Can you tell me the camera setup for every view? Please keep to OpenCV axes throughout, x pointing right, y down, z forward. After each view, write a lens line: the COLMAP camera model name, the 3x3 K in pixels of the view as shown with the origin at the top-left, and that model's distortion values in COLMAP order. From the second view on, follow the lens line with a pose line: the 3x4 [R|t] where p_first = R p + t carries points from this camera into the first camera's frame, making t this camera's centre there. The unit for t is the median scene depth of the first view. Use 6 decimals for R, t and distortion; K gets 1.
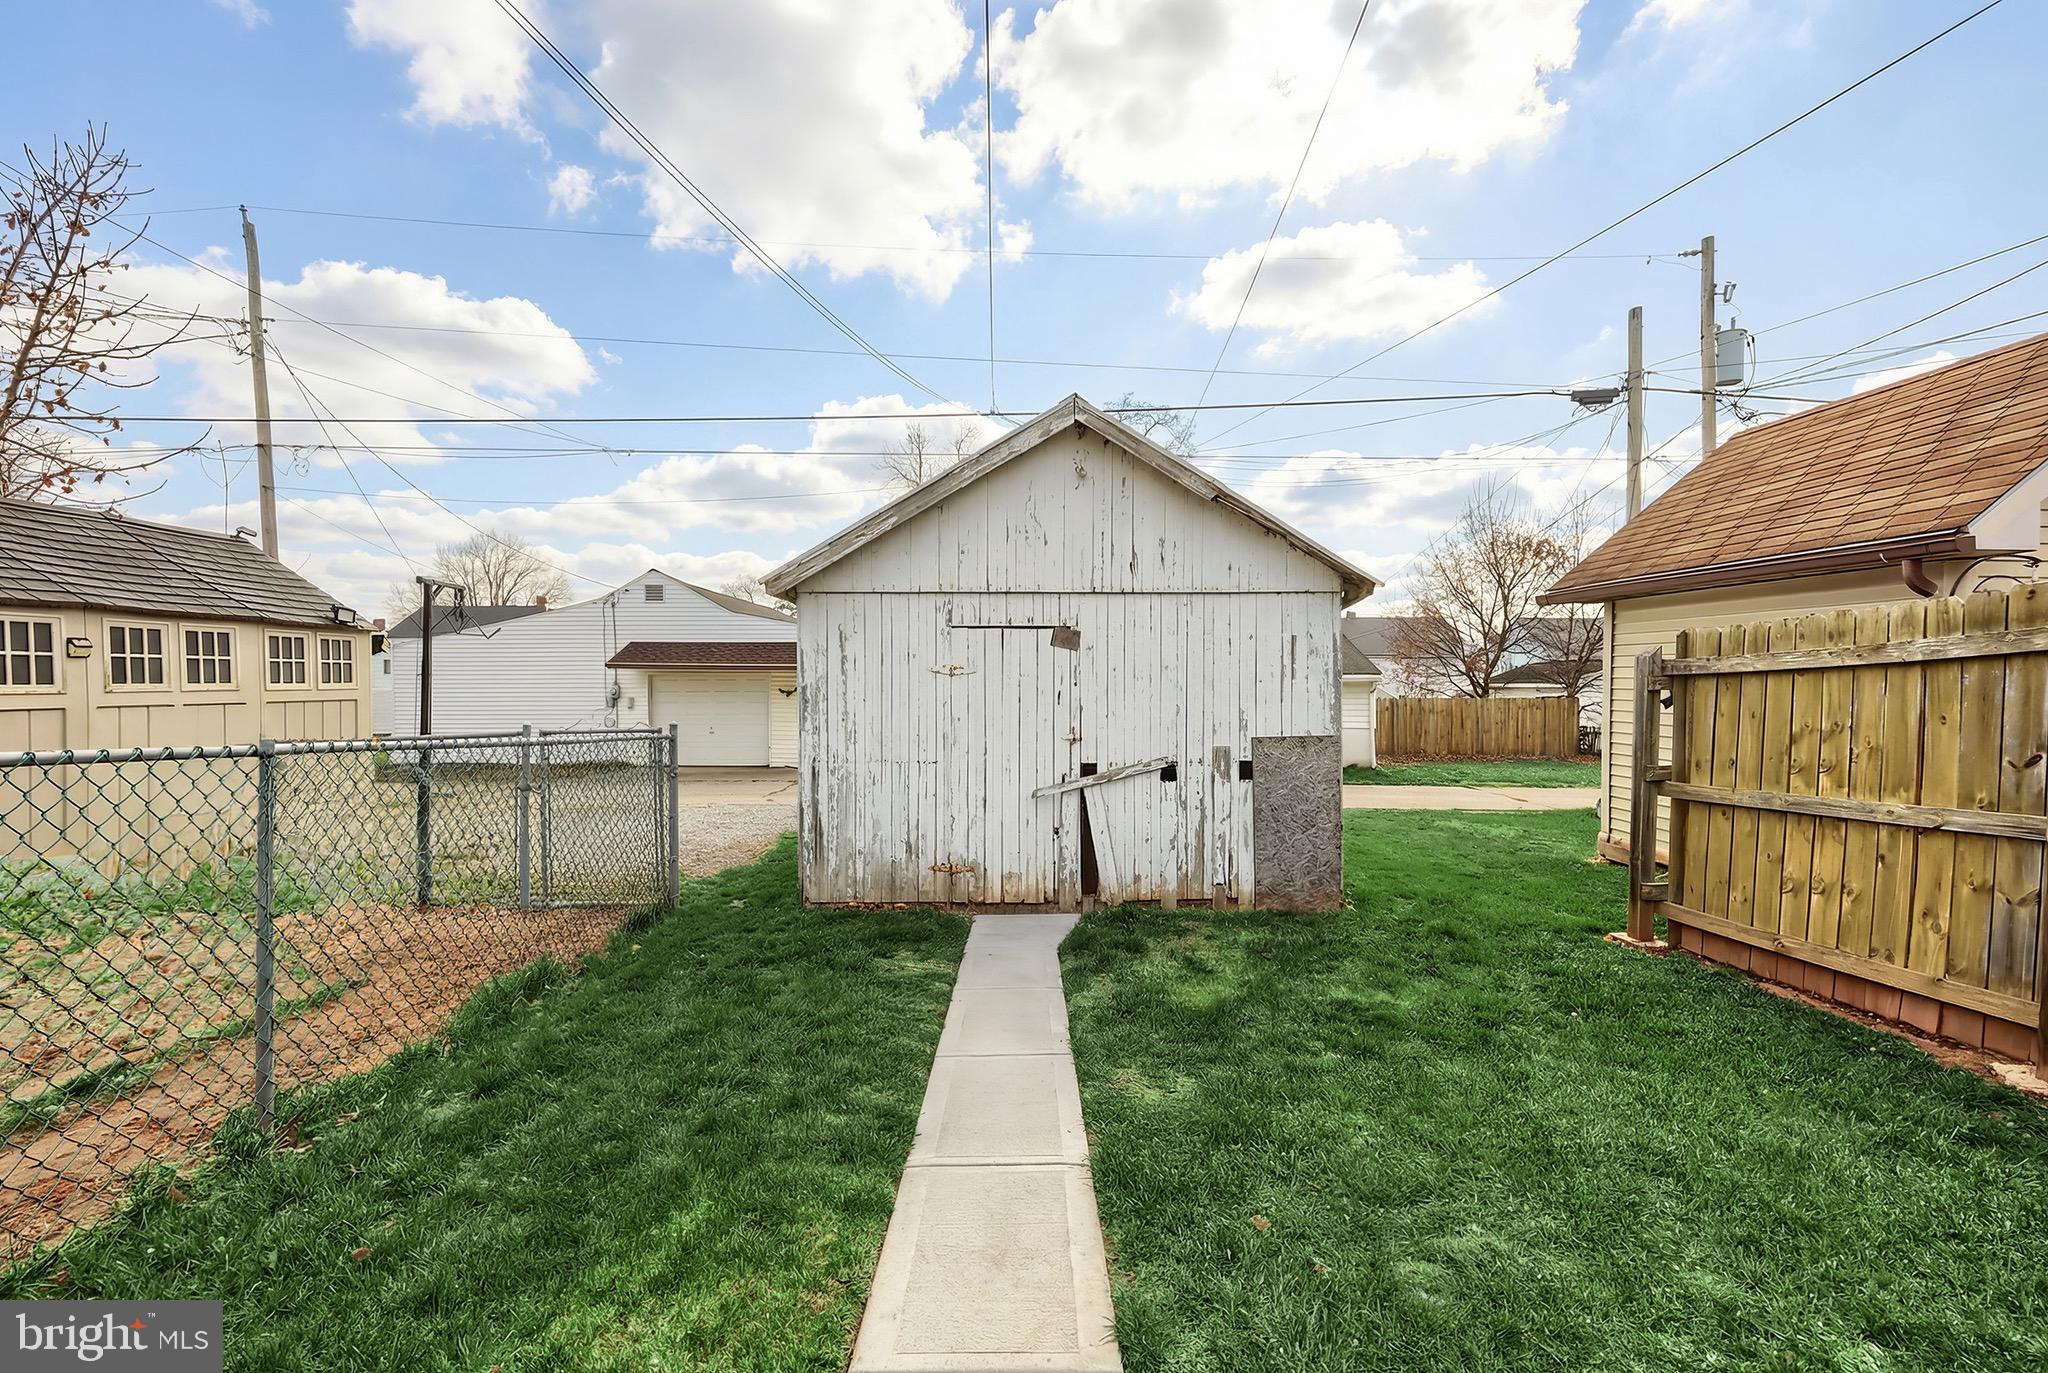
lens RADIAL K [[833.7, 0, 1031.4], [0, 833.7, 689.9], [0, 0, 1]] dist [-0.001075, -0.000129]
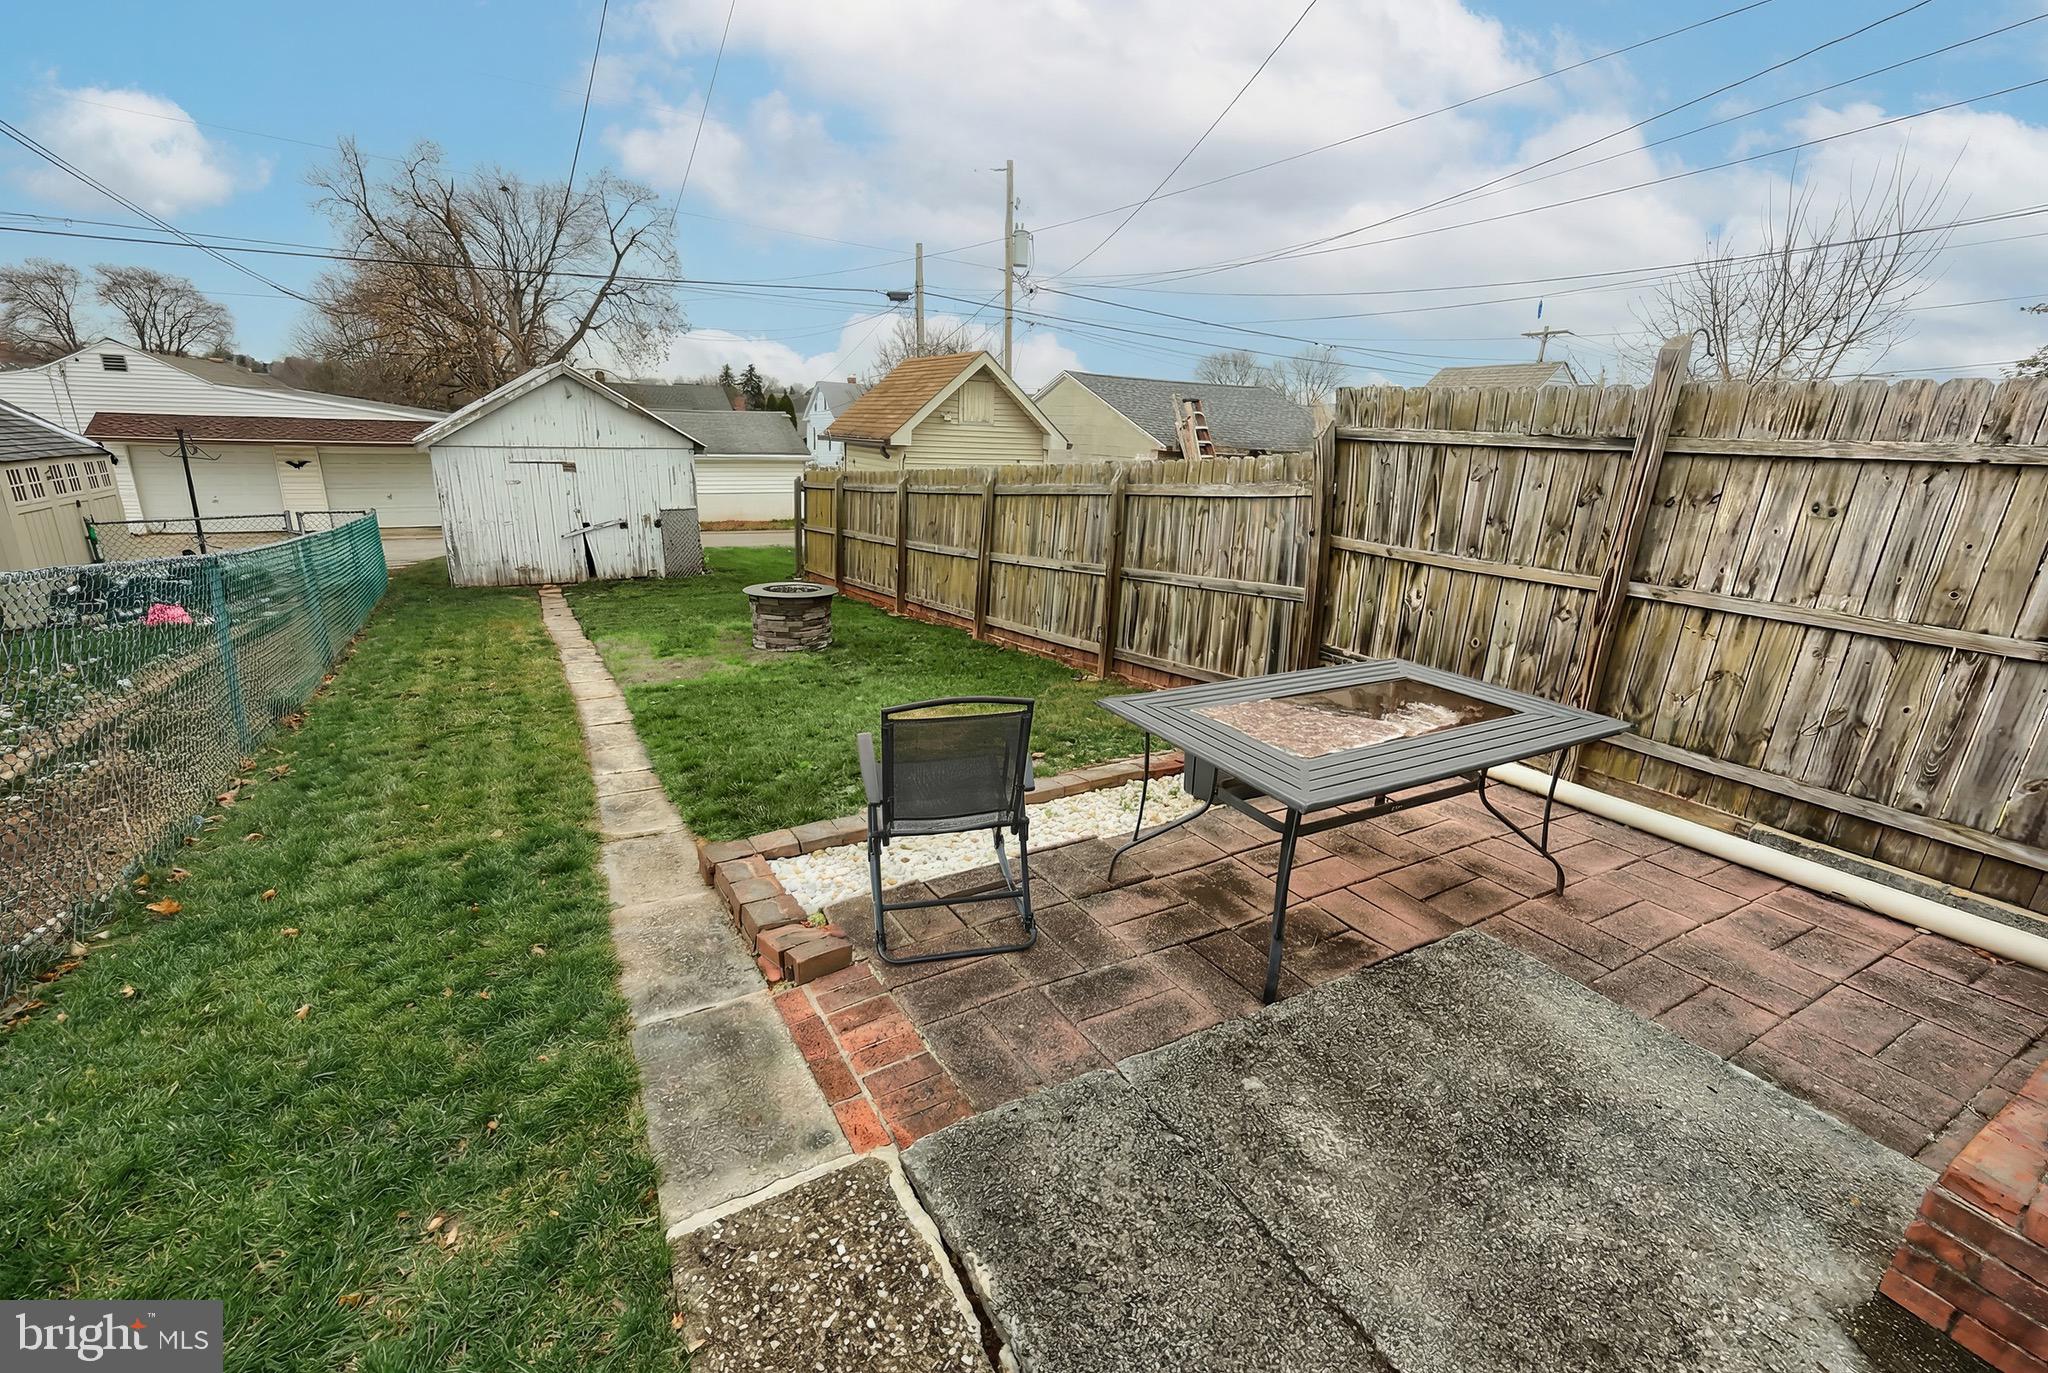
lens RADIAL K [[833.7, 0, 1025.9], [0, 833.7, 696.8], [0, 0, 1]] dist [-0.001075, -0.000129]
pose [[0.857943, -0.119175, 0.499730, -0.101290], [-0.033010, 0.957925, 0.285115, -0.151902], [-0.512683, -0.261109, 0.817911, -1.707704]]
